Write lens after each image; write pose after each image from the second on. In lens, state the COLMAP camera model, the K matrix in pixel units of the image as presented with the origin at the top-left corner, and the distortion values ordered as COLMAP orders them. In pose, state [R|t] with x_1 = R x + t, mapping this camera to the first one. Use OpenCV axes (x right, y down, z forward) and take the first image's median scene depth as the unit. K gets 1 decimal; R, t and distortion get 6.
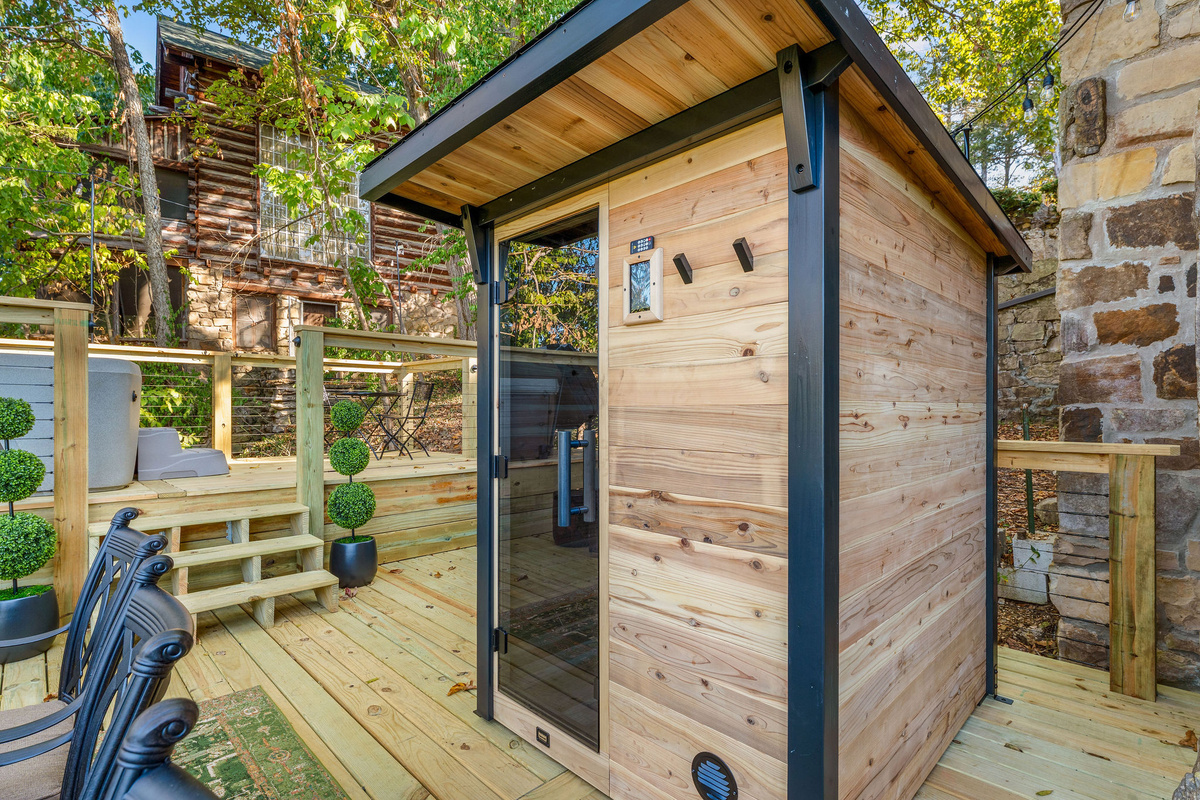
lens RADIAL K [[564.7, 0, 598.8], [0, 564.7, 410.7], [0, 0, 1]] dist [-0.001877, -0.000123]
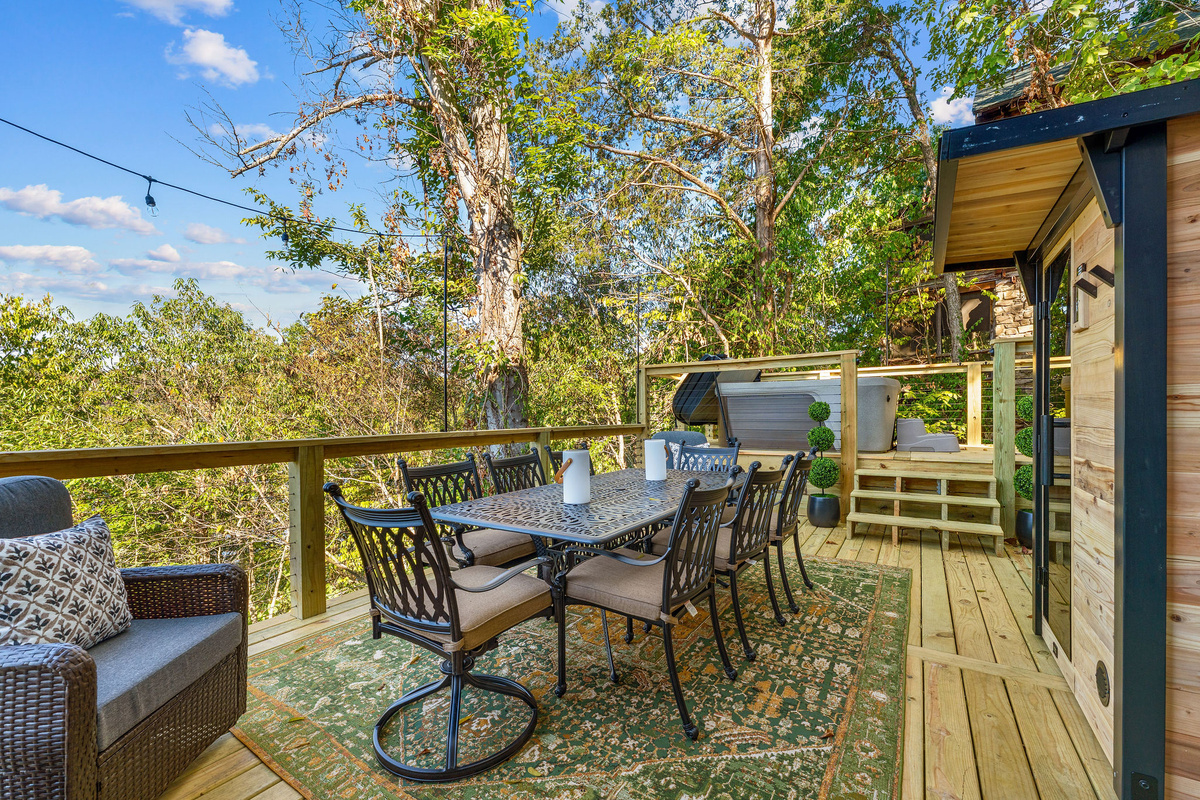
lens RADIAL K [[485.9, 0, 598.8], [0, 485.9, 410.6], [0, 0, 1]] dist [0.000087, 0.000004]
pose [[0.208977, -0.012815, -0.977837, 0.448325], [0.013739, 0.999854, -0.010168, 0.015051], [0.977824, -0.011309, 0.209123, -0.145653]]
